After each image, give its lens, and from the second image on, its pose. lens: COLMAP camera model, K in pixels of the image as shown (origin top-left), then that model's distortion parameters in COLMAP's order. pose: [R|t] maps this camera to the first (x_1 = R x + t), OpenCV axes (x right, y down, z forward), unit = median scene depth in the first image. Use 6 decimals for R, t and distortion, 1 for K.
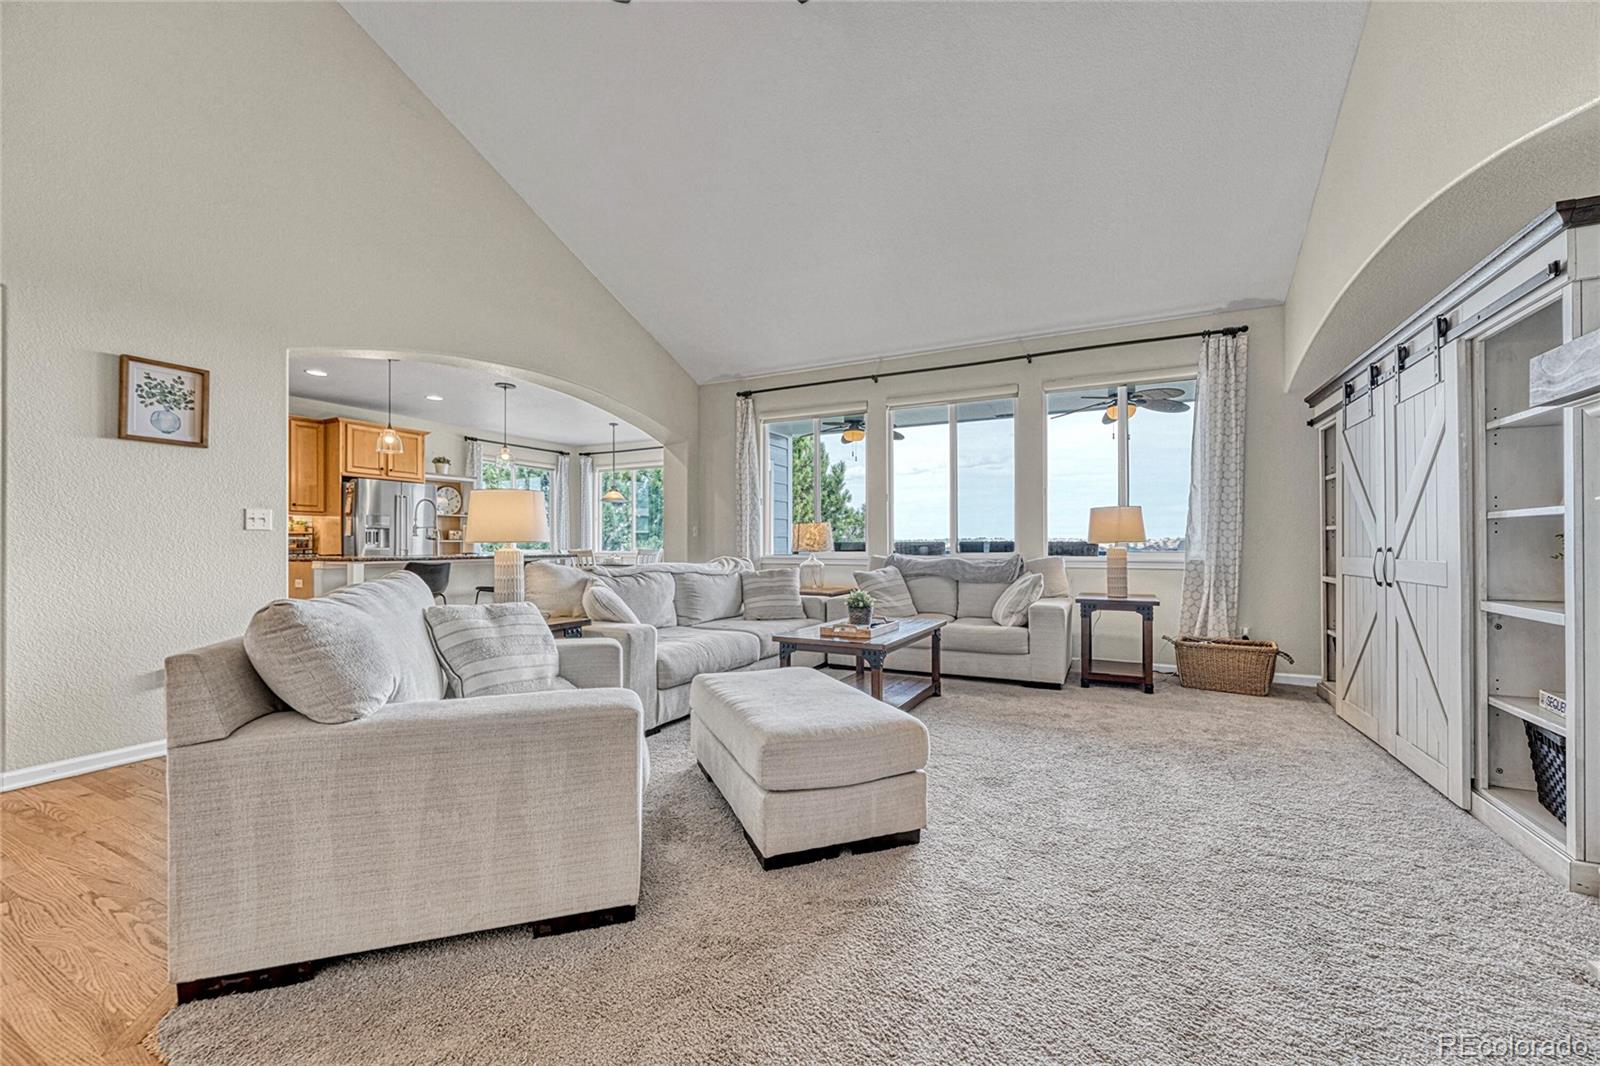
lens RADIAL K [[630.9, 0, 798.0], [0, 630.9, 538.6], [0, 0, 1]] dist [0.000376, 0.000205]
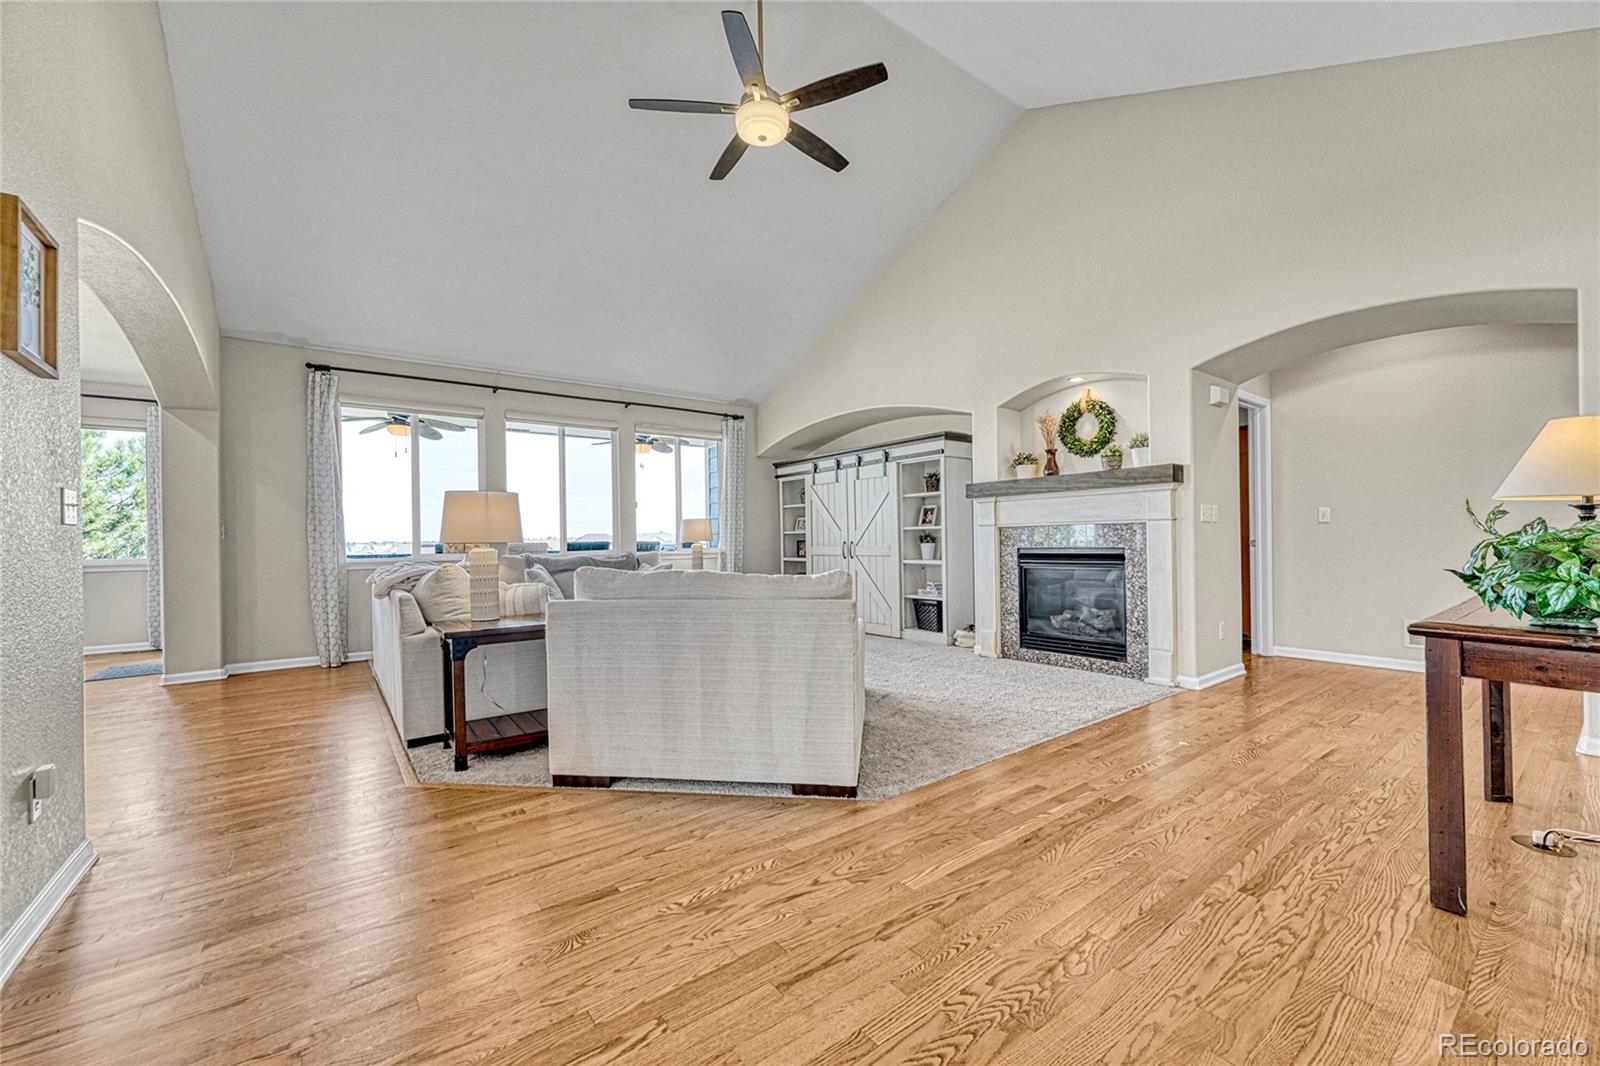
lens RADIAL K [[630.9, 0, 798.0], [0, 630.9, 538.6], [0, 0, 1]] dist [0.000376, 0.000205]
pose [[0.436652, -0.002079, 0.899628, -0.856968], [0.009072, 0.999957, -0.002092, 0.005356], [-0.899585, 0.009074, 0.436652, 0.119049]]
